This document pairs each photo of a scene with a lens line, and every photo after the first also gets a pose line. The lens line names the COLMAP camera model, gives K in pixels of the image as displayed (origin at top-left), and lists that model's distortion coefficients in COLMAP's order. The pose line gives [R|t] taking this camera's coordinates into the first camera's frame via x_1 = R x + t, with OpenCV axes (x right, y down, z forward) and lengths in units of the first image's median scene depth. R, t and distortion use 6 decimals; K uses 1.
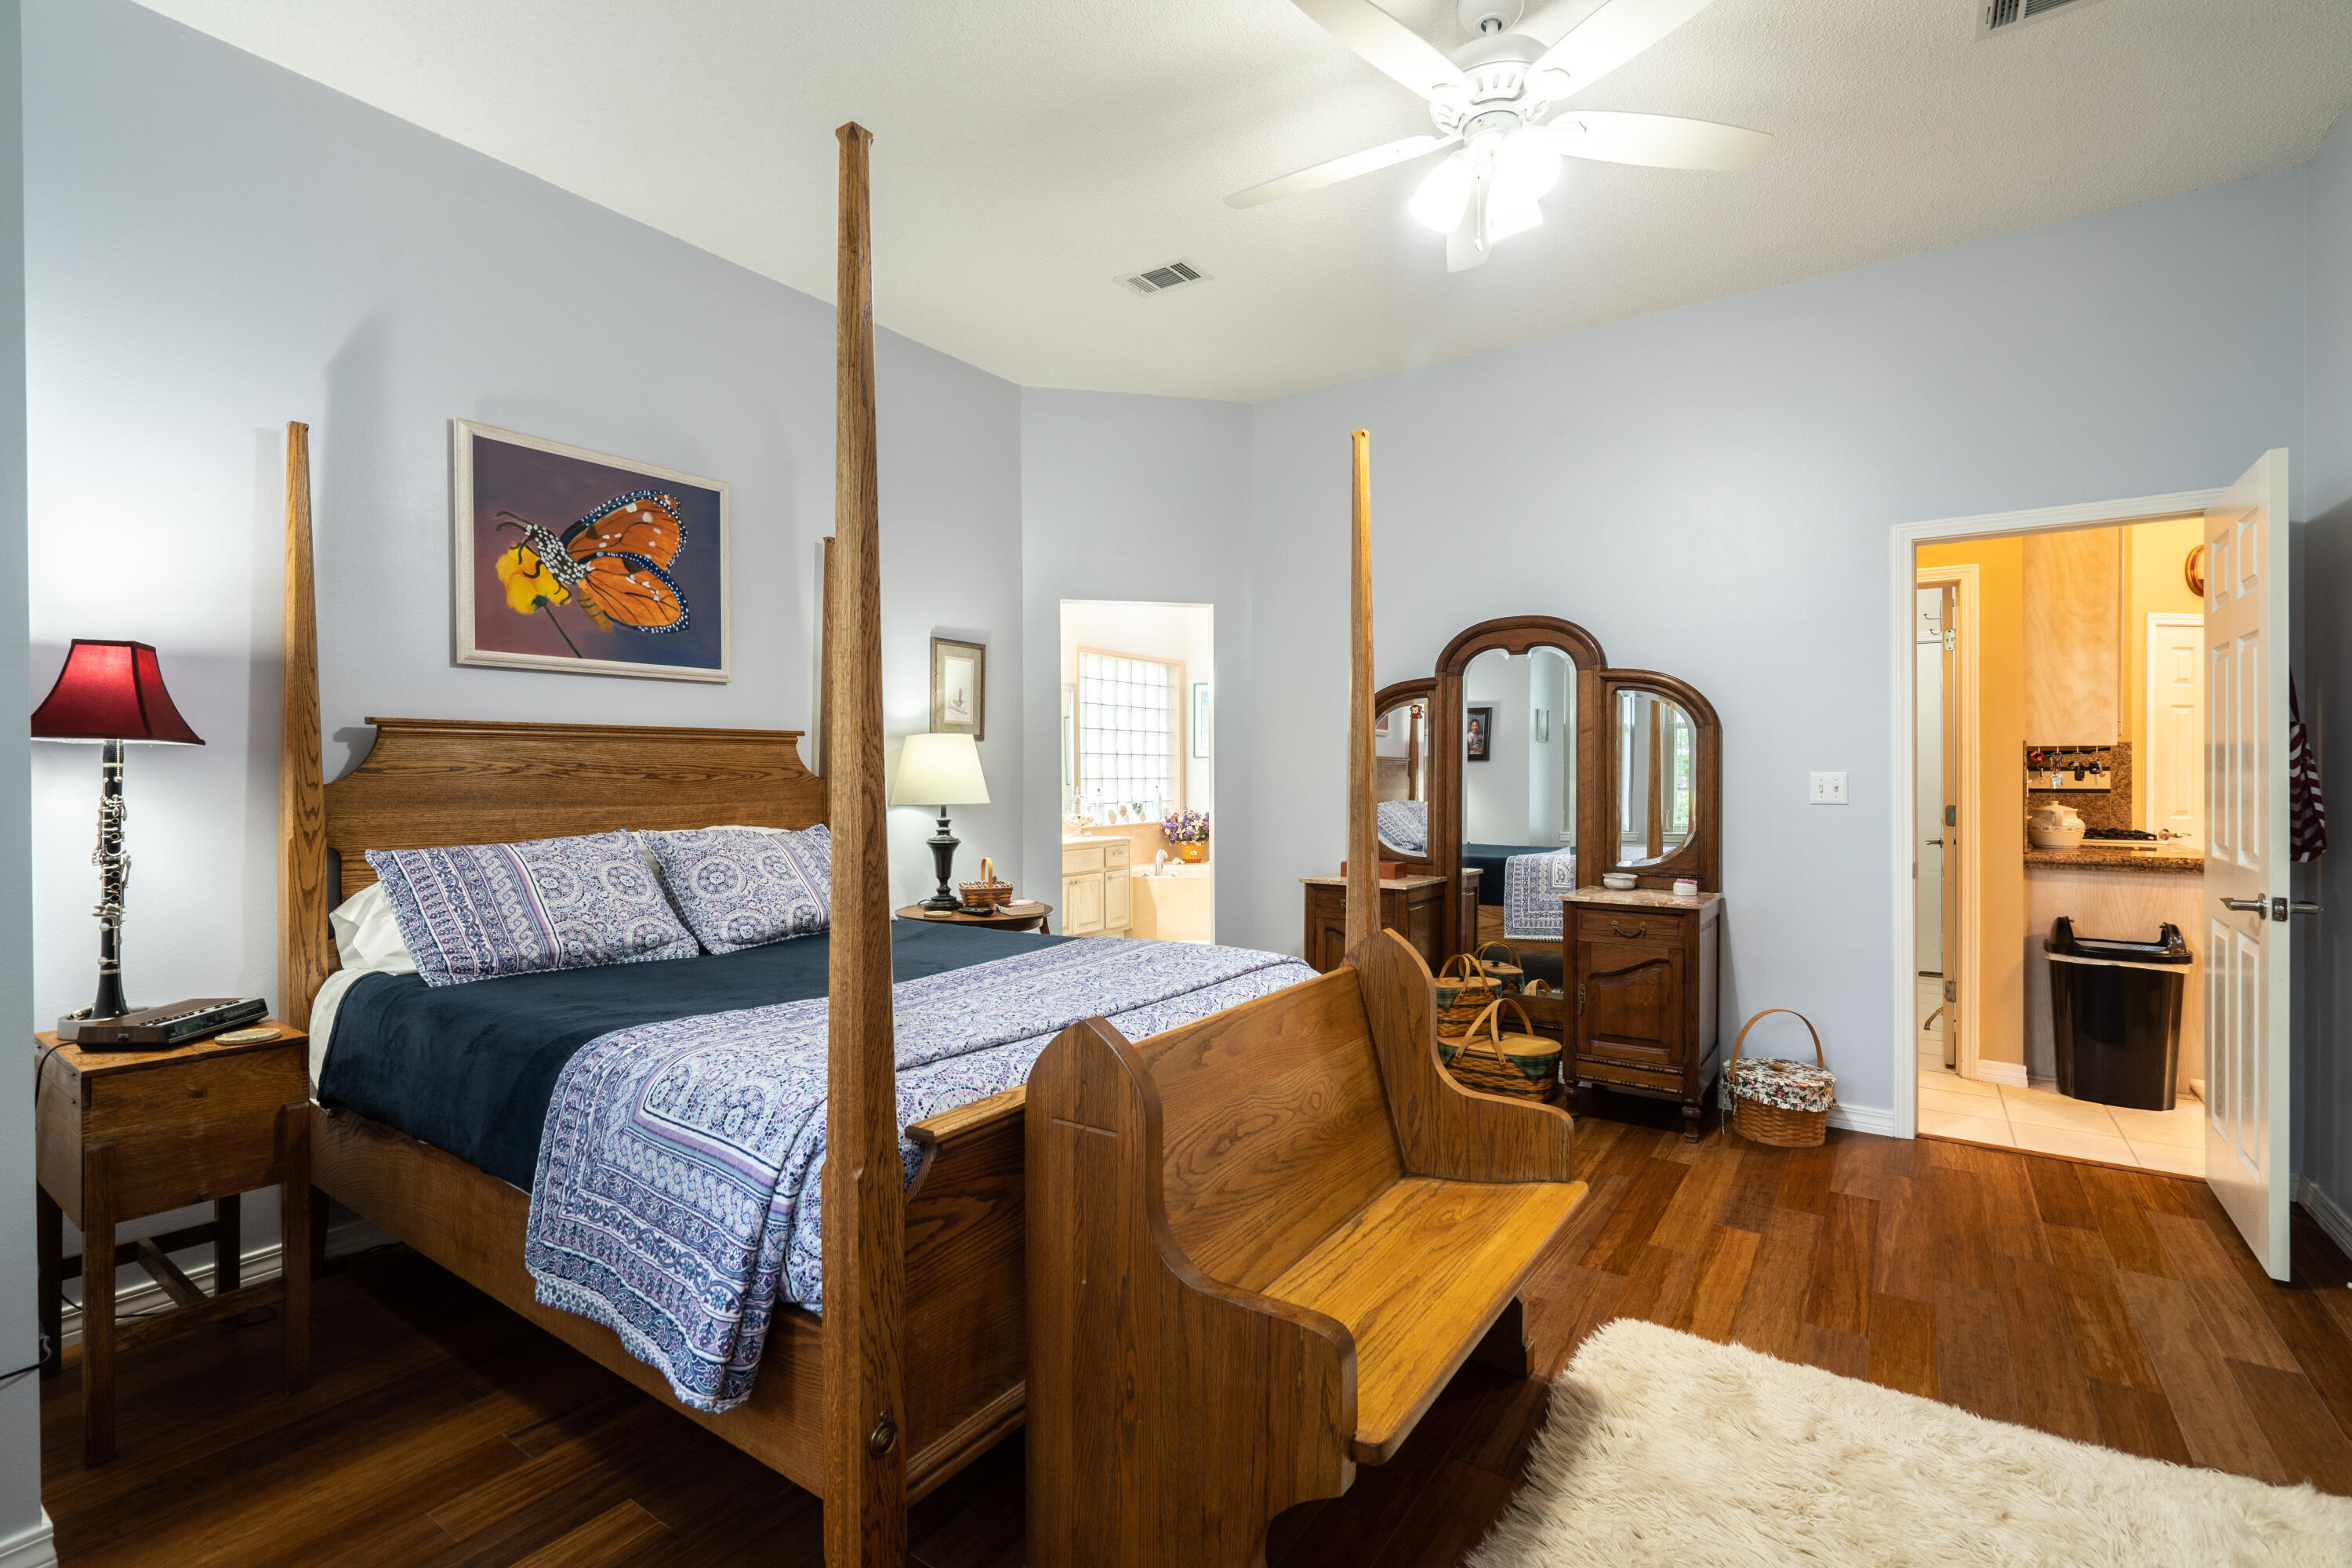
lens RADIAL K [[1066.9, 0, 1172.3], [0, 1066.9, 778.1], [0, 0, 1]] dist [-0.010146, -0.000186]
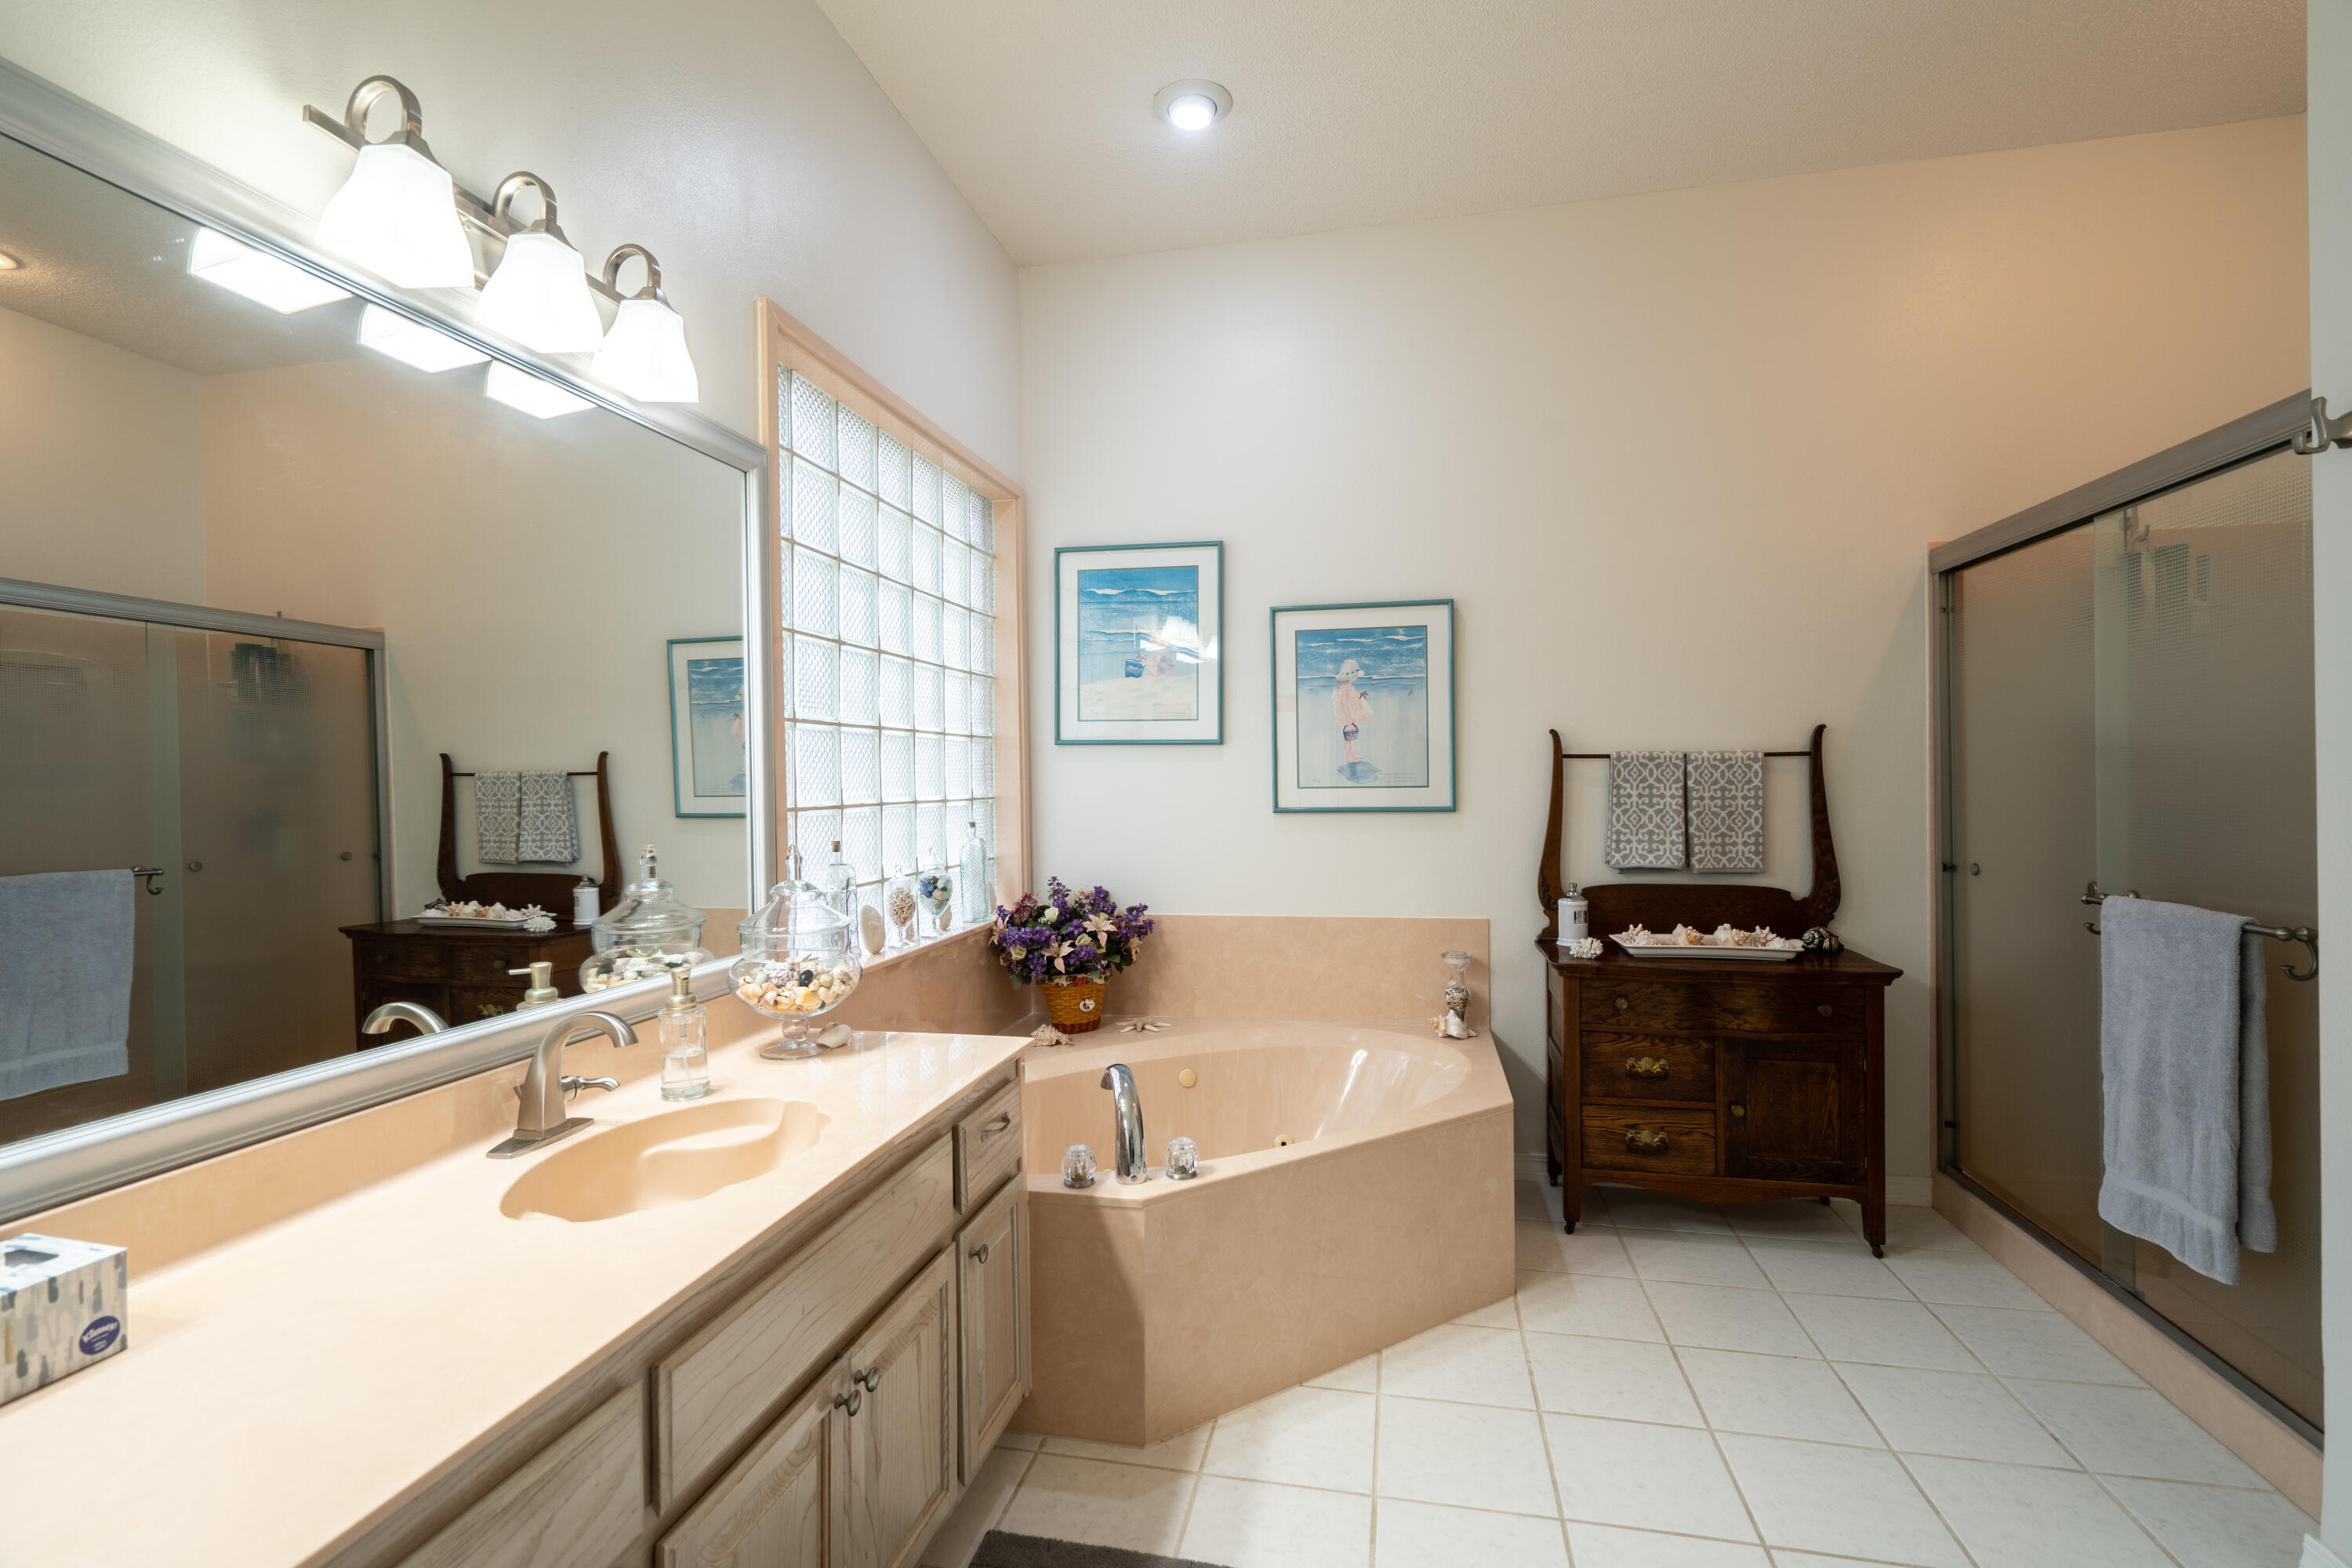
lens RADIAL K [[1066.9, 0, 1172.3], [0, 1066.9, 778.1], [0, 0, 1]] dist [-0.010146, -0.000186]
pose [[0.925550, -0.010202, 0.378487, -0.087522], [0.012693, 0.999911, -0.004085, -0.004969], [-0.378411, 0.008585, 0.925598, 0.646432]]
